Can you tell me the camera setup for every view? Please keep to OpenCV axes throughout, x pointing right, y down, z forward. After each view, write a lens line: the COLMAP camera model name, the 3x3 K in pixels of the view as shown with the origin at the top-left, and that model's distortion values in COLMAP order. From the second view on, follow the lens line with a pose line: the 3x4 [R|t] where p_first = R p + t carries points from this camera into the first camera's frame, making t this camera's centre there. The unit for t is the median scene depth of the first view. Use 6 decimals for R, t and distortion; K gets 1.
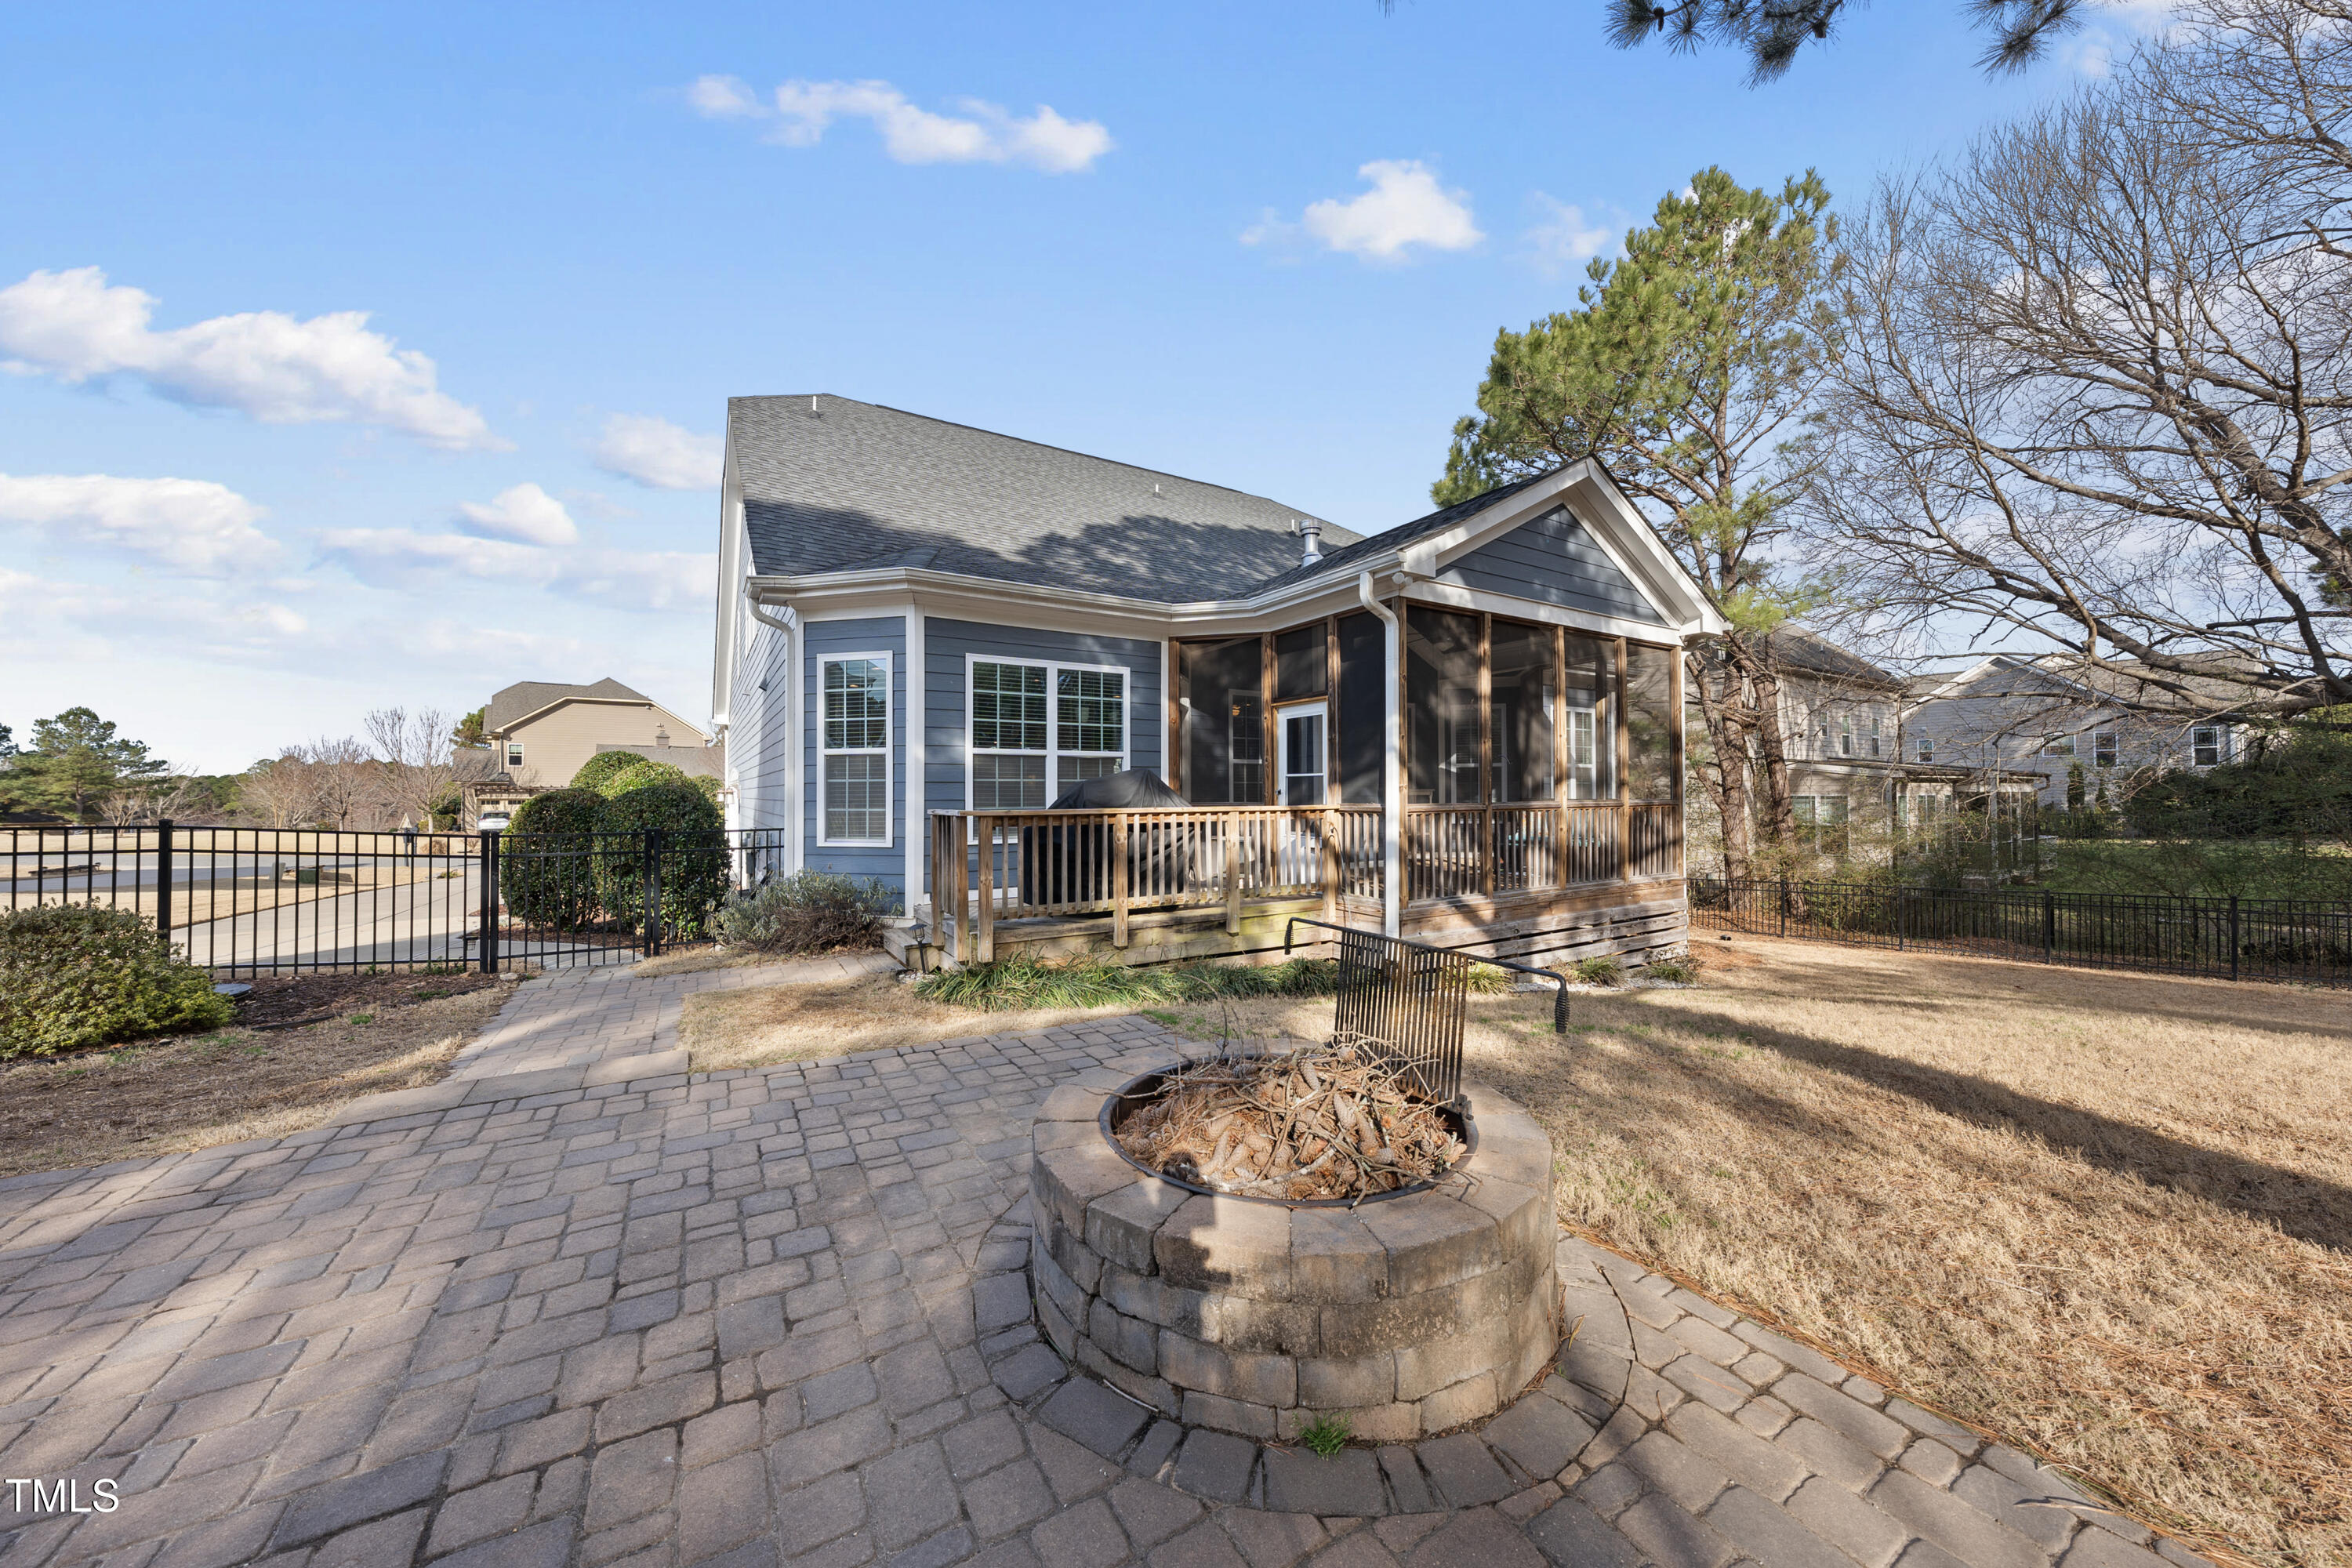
lens RADIAL K [[801.2, 0, 1179.7], [0, 801.2, 783.0], [0, 0, 1]] dist [-0.002518, 0.000105]
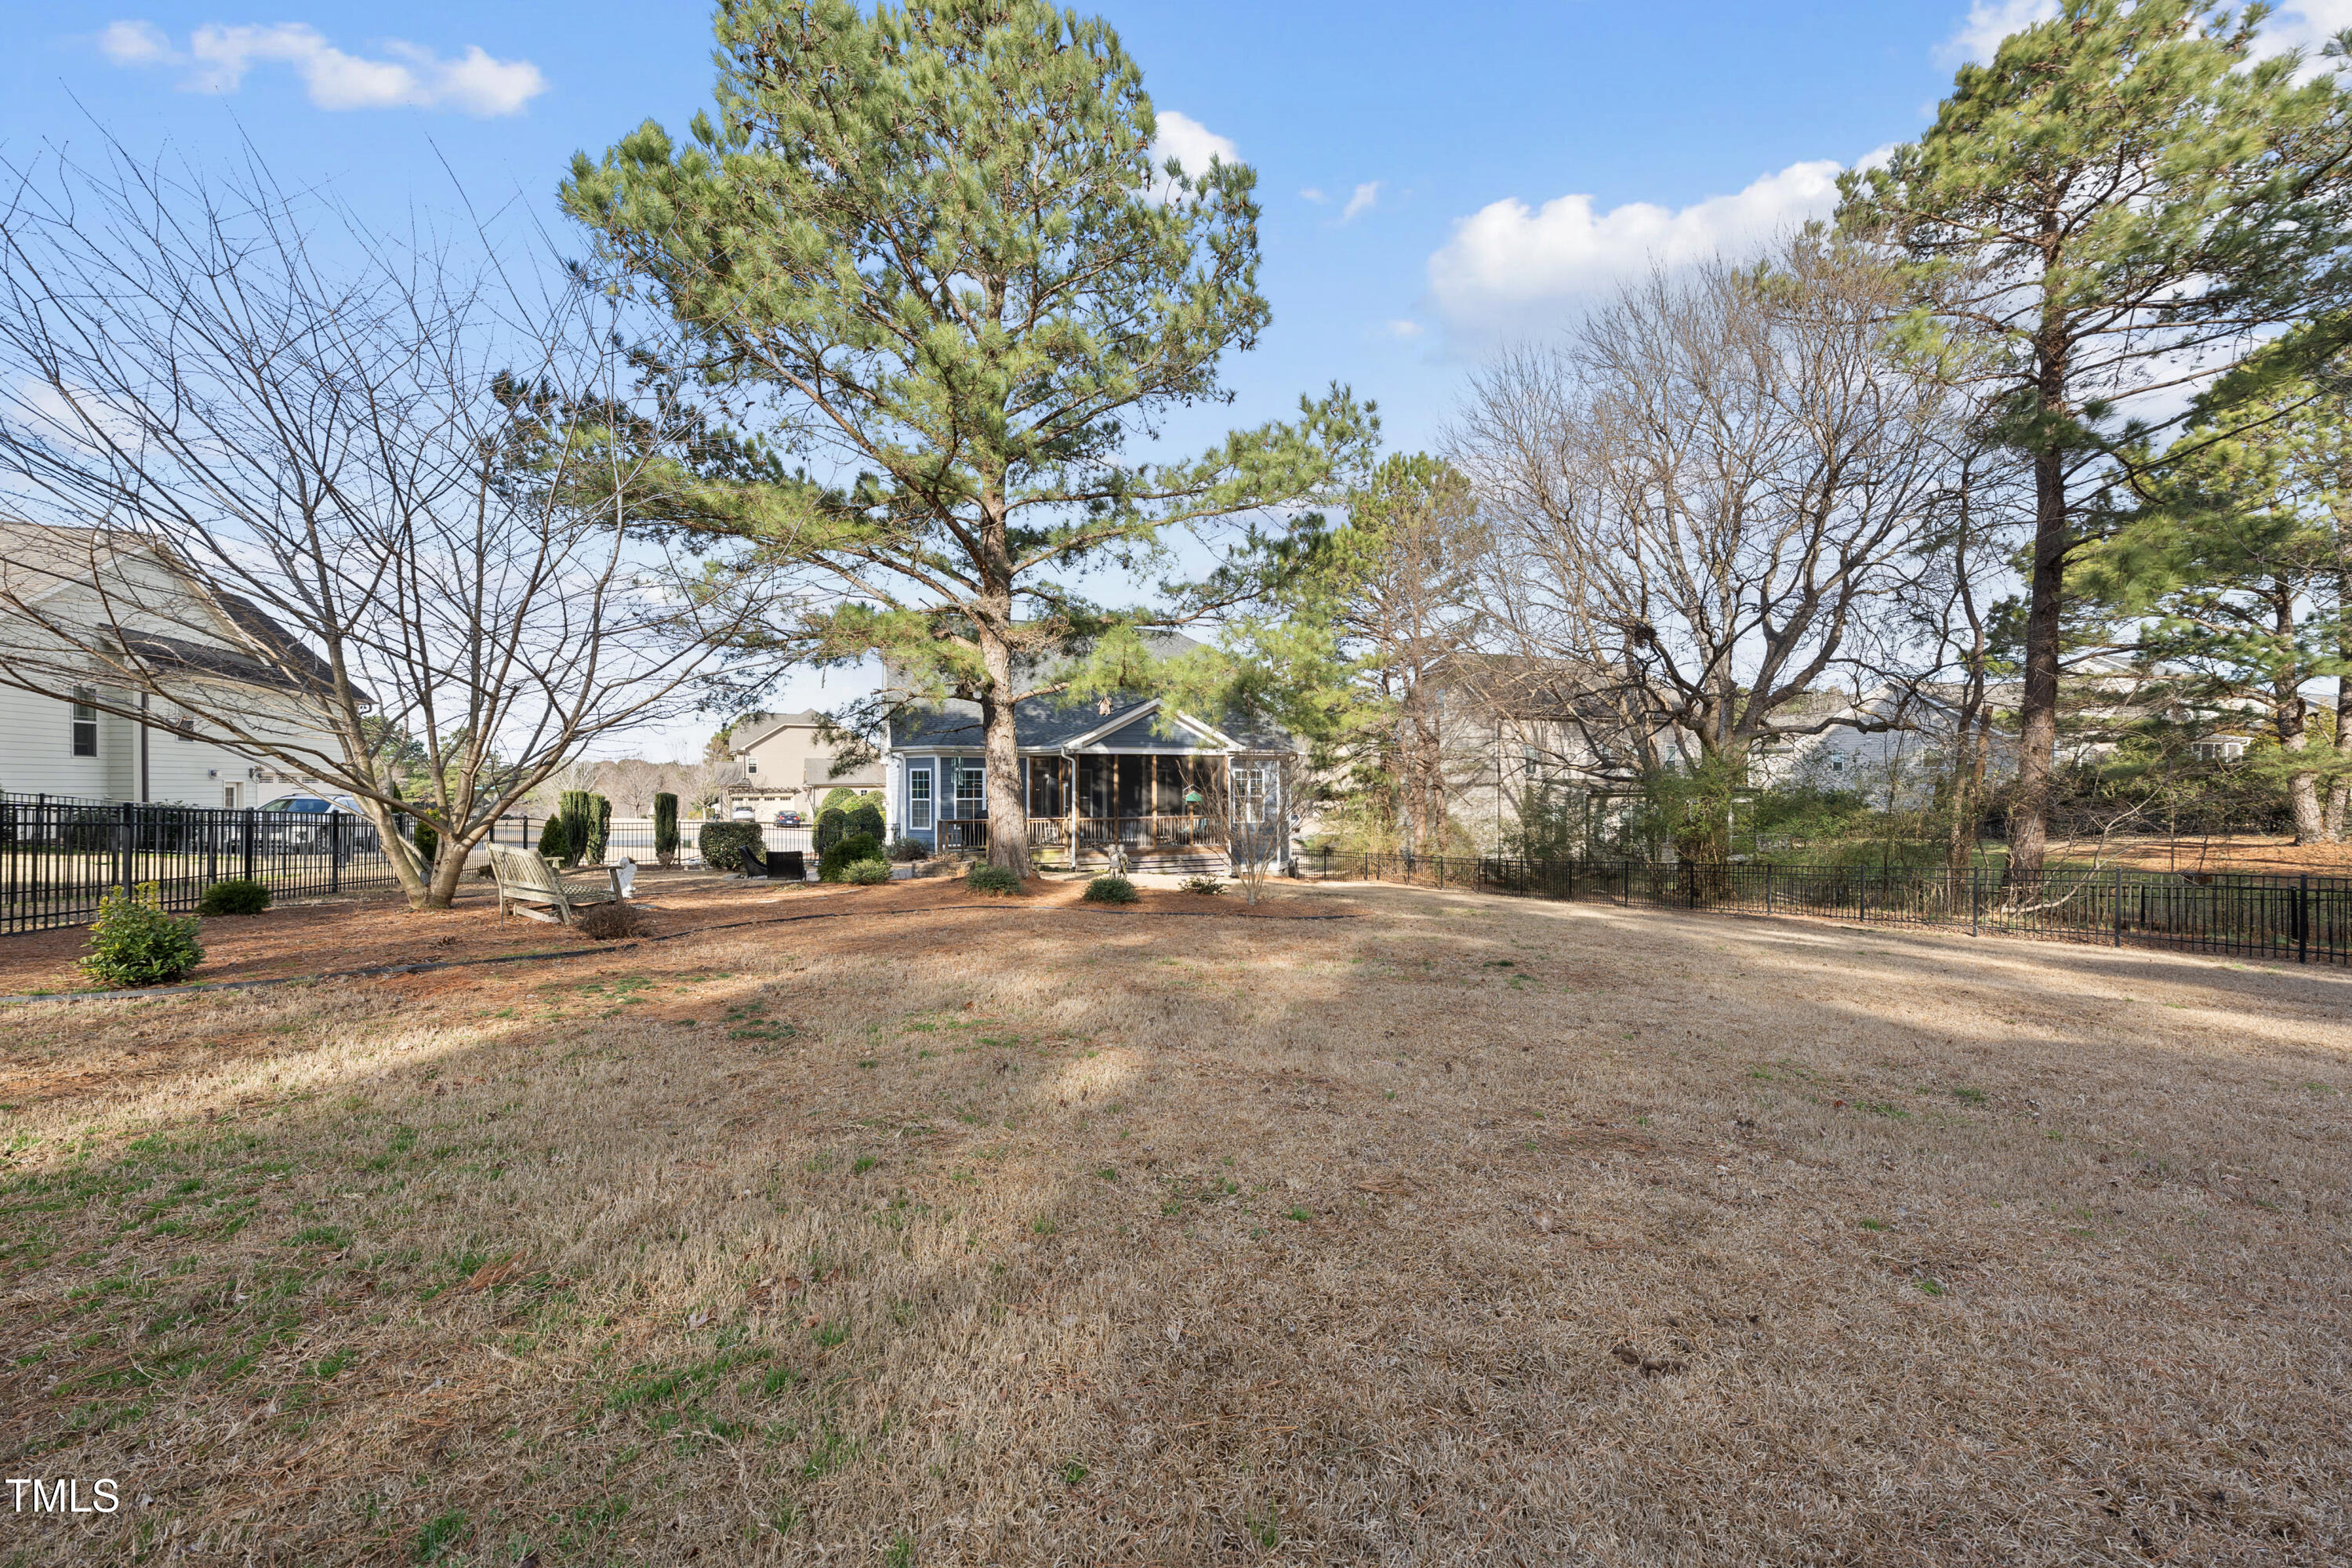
lens RADIAL K [[801.2, 0, 1181.6], [0, 801.2, 793.3], [0, 0, 1]] dist [-0.002518, 0.000105]
pose [[0.984966, 0.001480, -0.172742, 1.114218], [0.002602, 0.999723, 0.023402, -0.134805], [0.172729, -0.023500, 0.984689, -1.862854]]
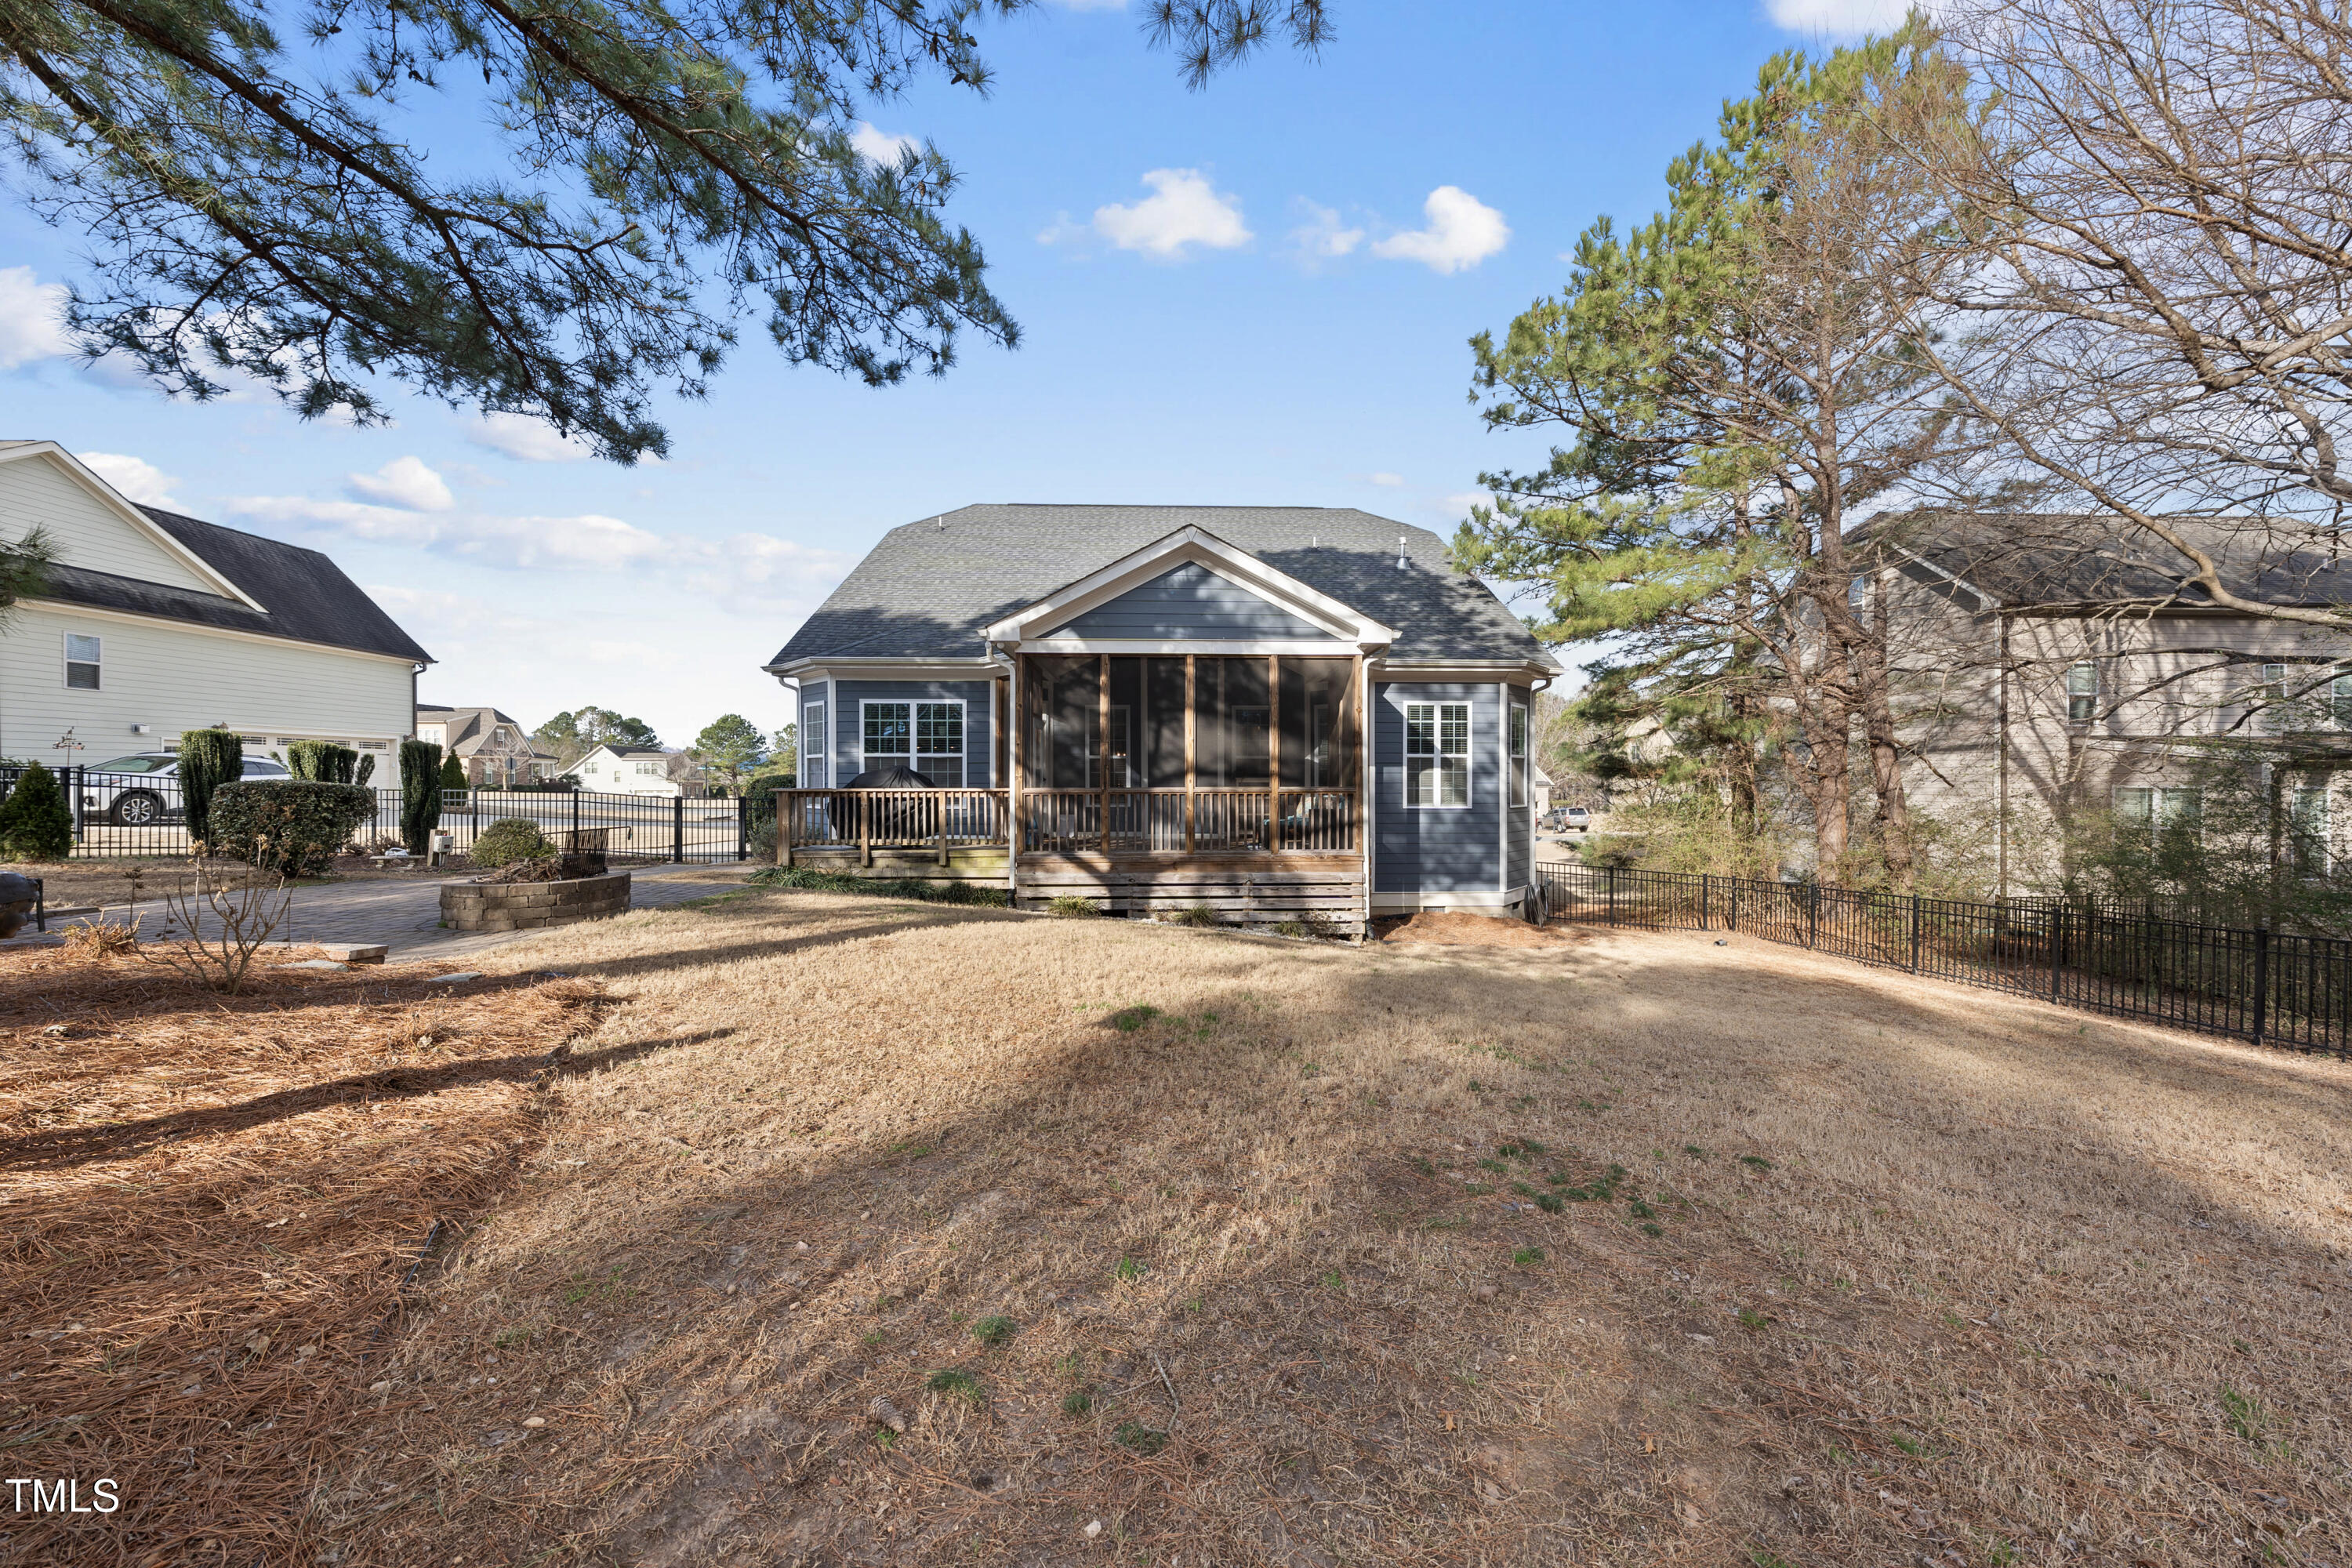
lens RADIAL K [[801.2, 0, 1176.8], [0, 801.2, 794.3], [0, 0, 1]] dist [-0.002518, 0.000105]
pose [[0.870675, 0.014377, -0.491649, 1.169299], [0.001839, 0.999471, 0.032483, -0.010737], [0.491856, -0.029186, 0.870187, -0.172579]]
